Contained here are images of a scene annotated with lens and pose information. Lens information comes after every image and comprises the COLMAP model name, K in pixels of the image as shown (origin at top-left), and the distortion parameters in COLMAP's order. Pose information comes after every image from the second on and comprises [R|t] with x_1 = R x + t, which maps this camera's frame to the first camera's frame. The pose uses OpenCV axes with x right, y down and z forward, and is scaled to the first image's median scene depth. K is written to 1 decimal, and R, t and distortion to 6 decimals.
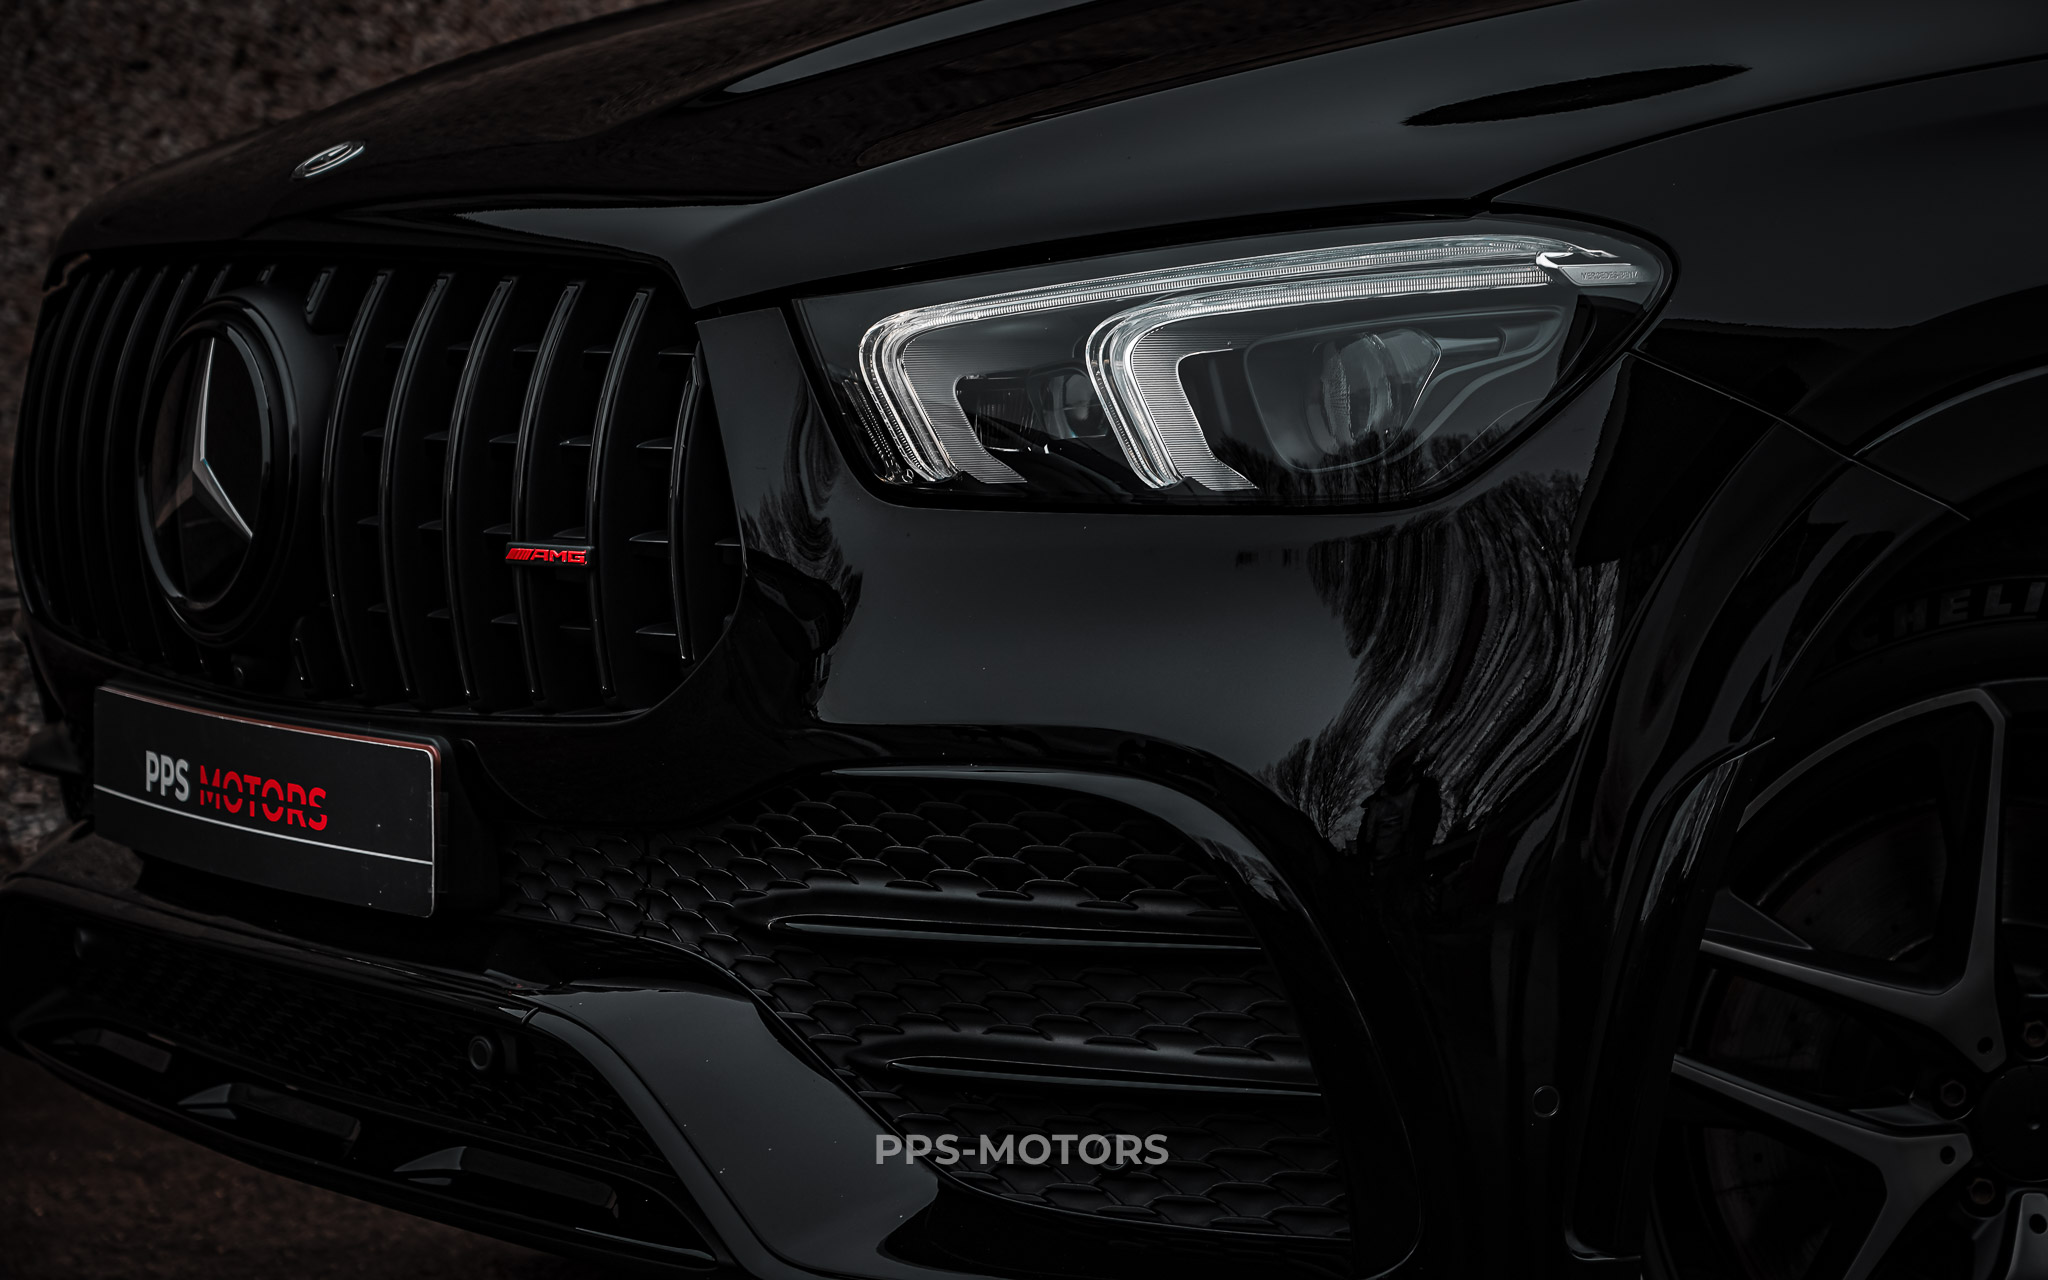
lens RADIAL K [[5010.3, 0, 1024.0], [0, 5010.3, 640.0], [0, 0, 1]] dist [-0.000873, 0.297428]
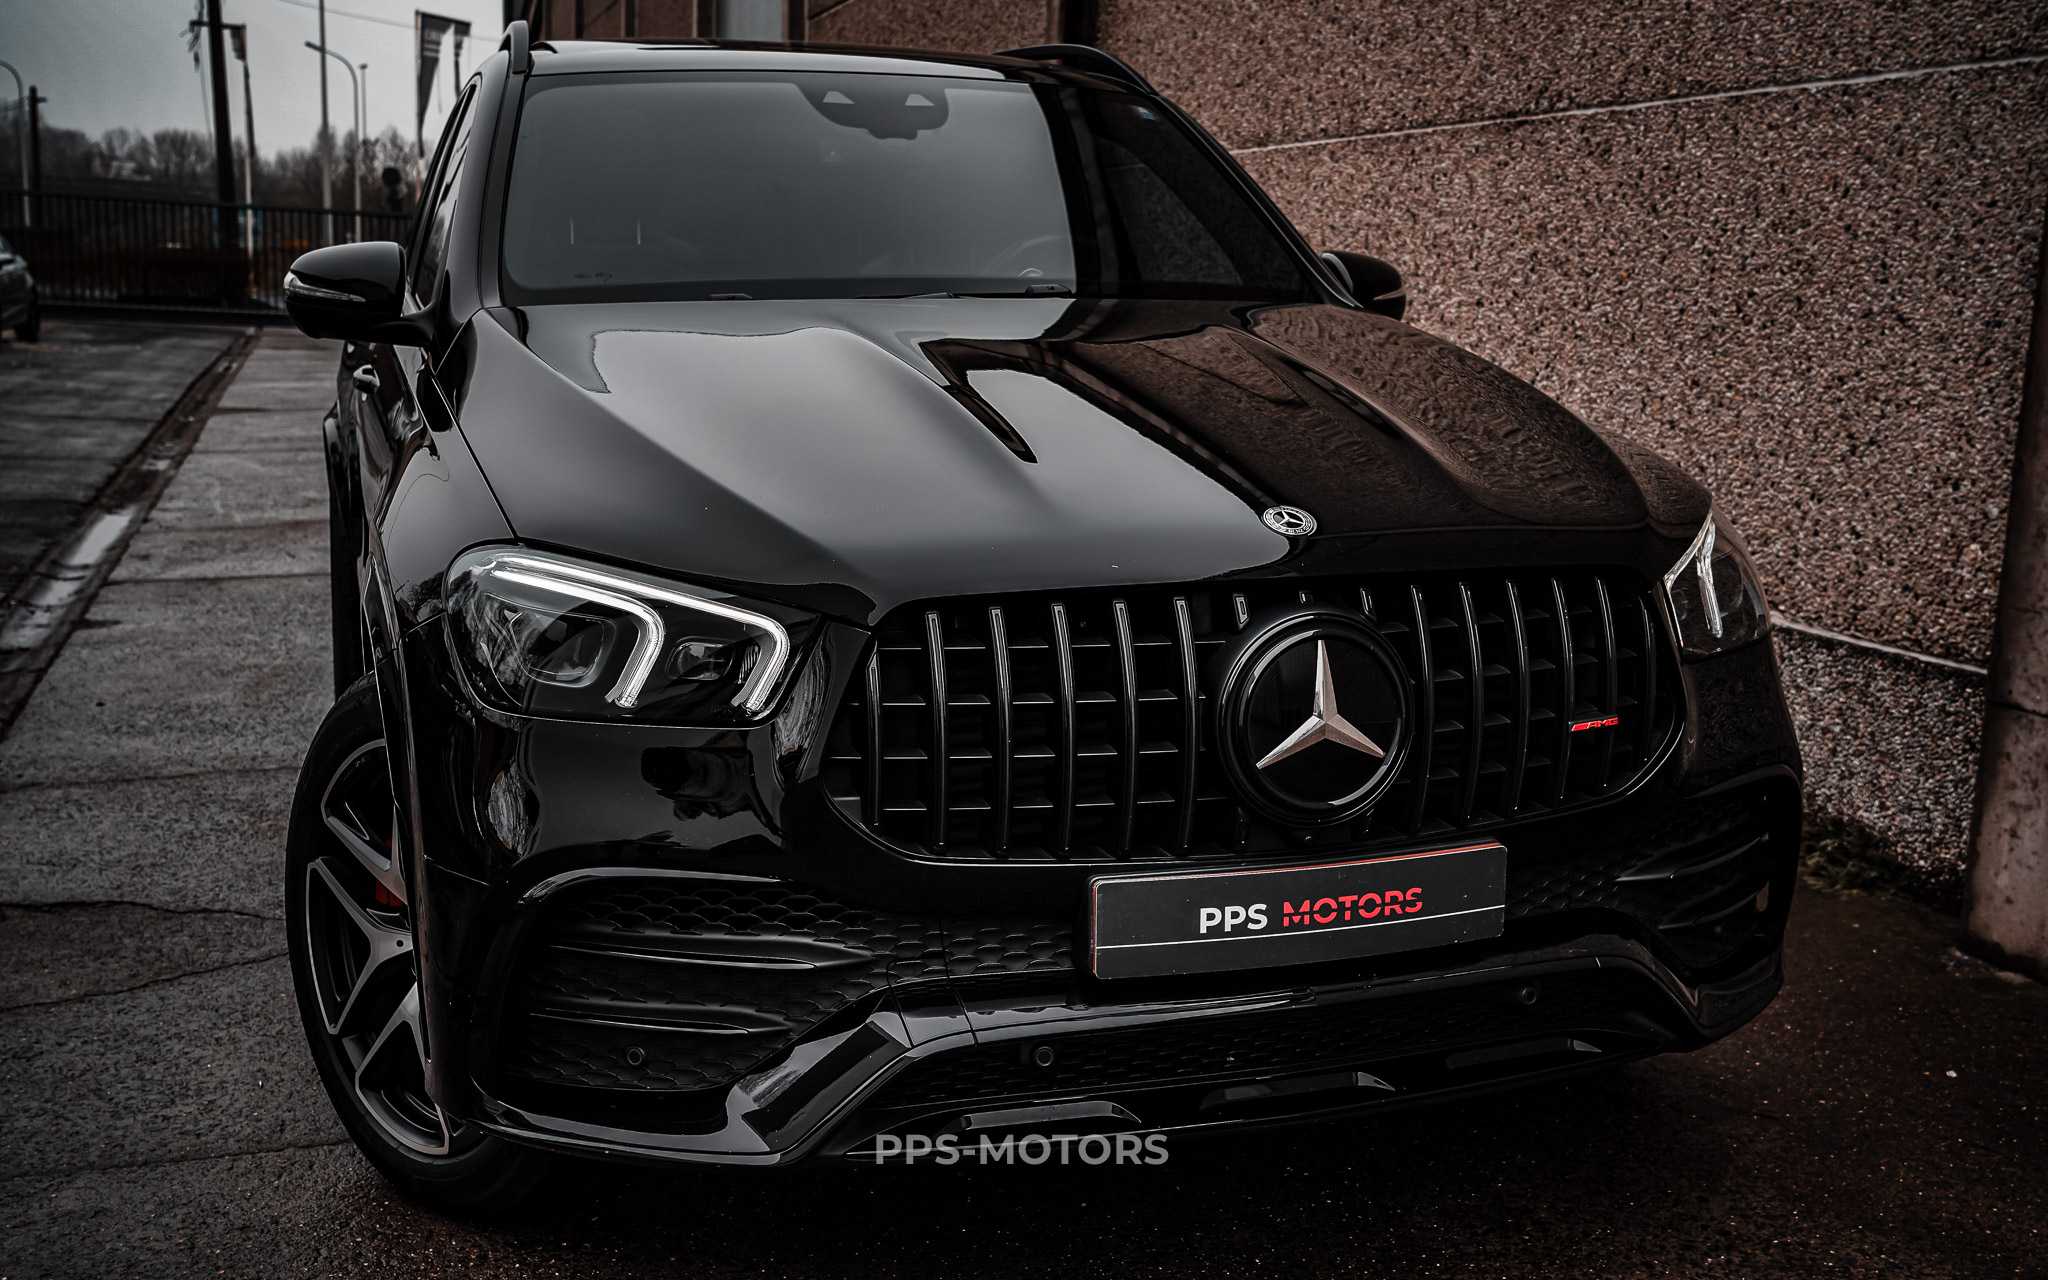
lens RADIAL K [[2092.1, 0, 1023.8], [0, 2092.1, 668.5], [0, 0, 1]] dist [0.035760, -0.020612]
pose [[0.024321, 0.208815, -0.977653, 1.745659], [-0.092687, 0.974201, 0.205772, -0.278041], [0.995398, 0.085611, 0.043048, 1.695923]]
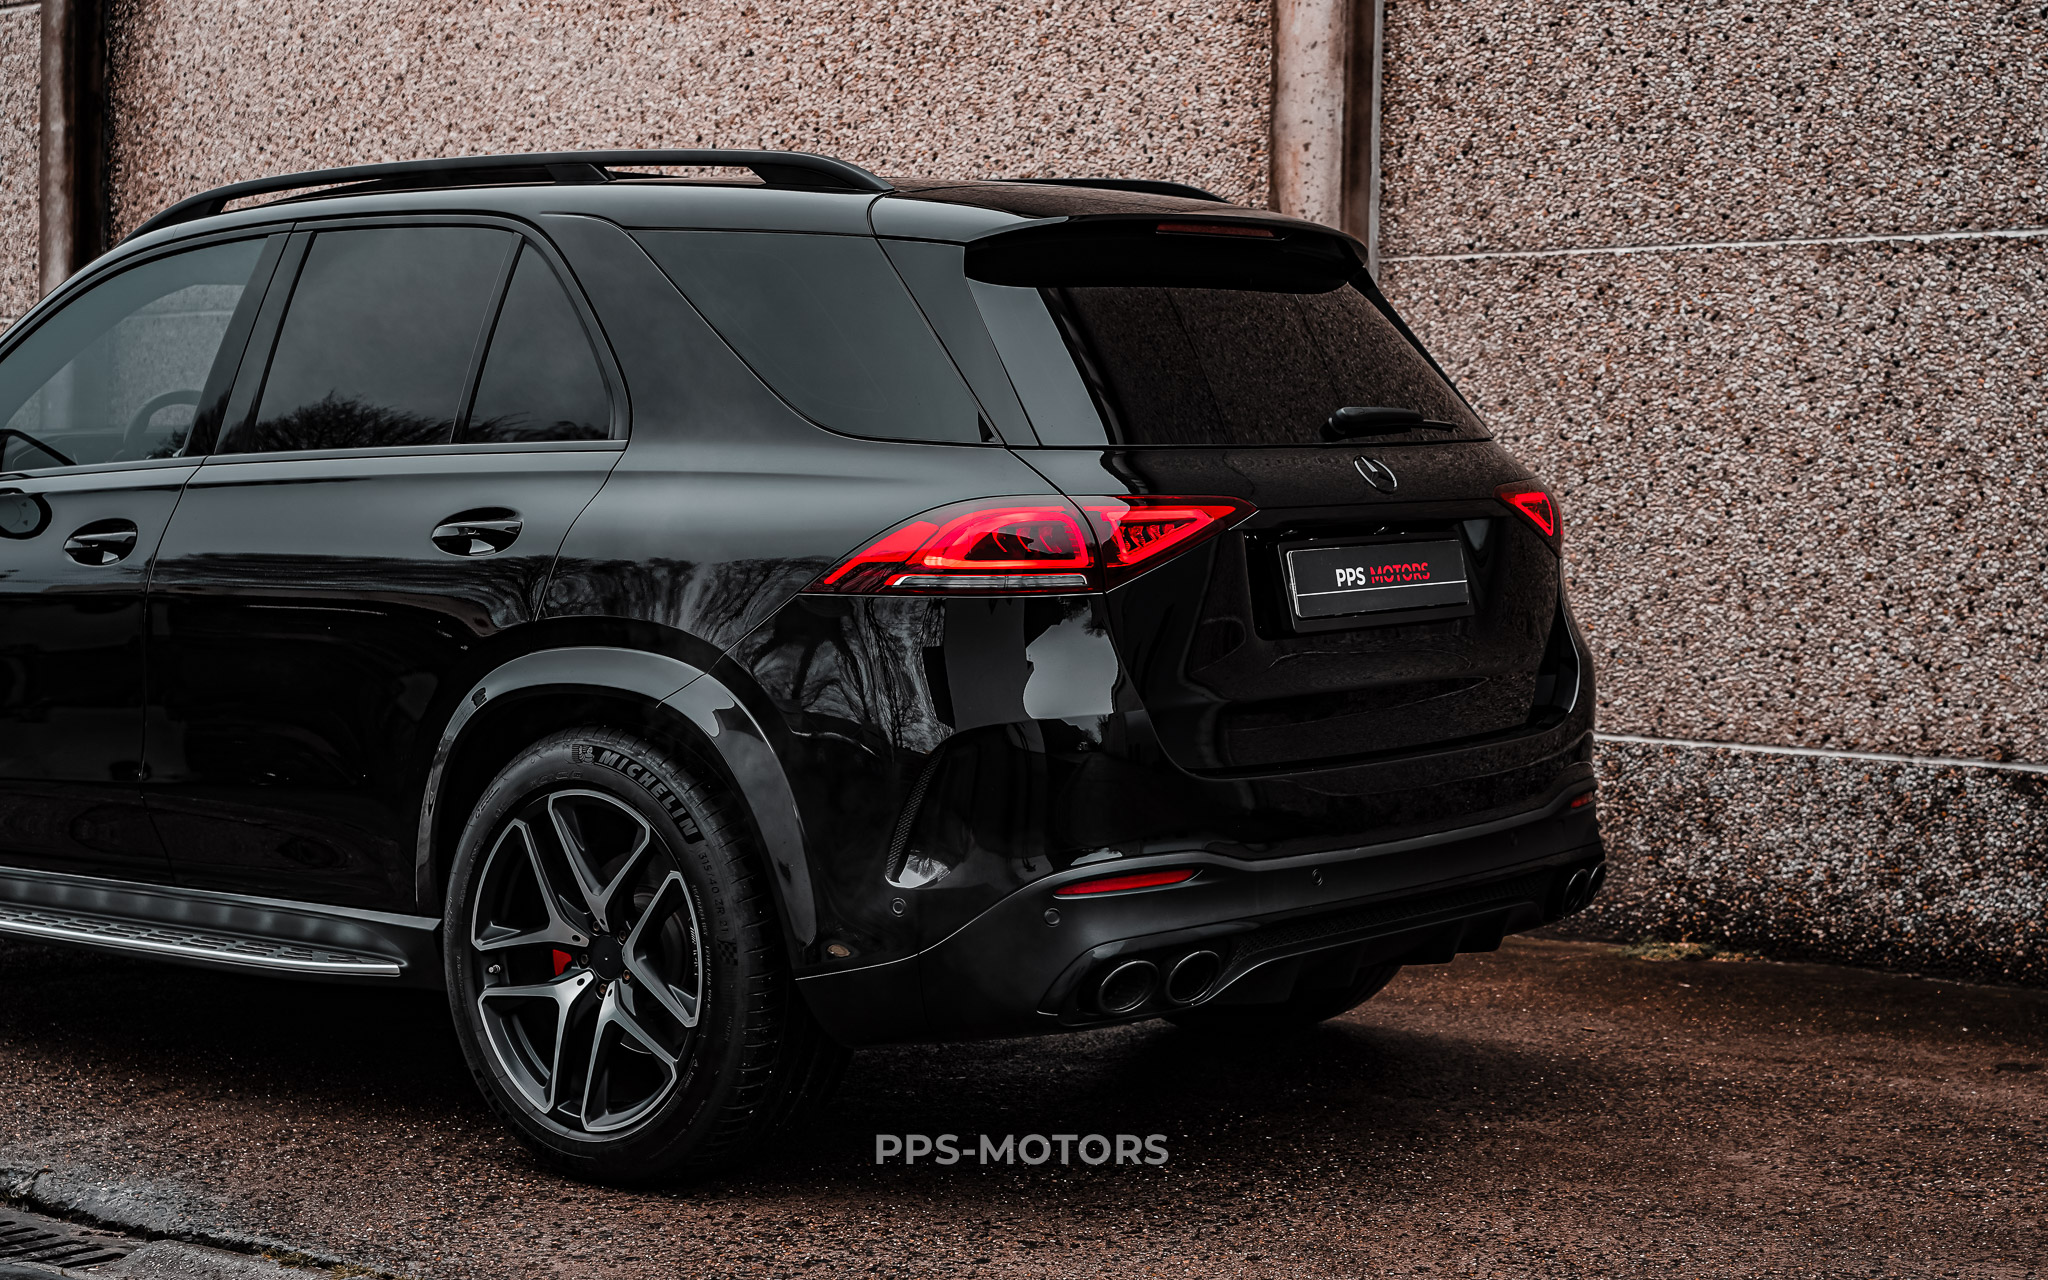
lens RADIAL K [[3291.0, 0, 1059.1], [0, 3291.0, 629.3], [0, 0, 1]] dist [0.001664, 0.055976]
pose [[0.532712, 0.070914, -0.843321, 2.731127], [-0.079683, 0.996259, 0.033440, -0.209264], [0.842537, 0.049384, 0.536370, 0.717350]]
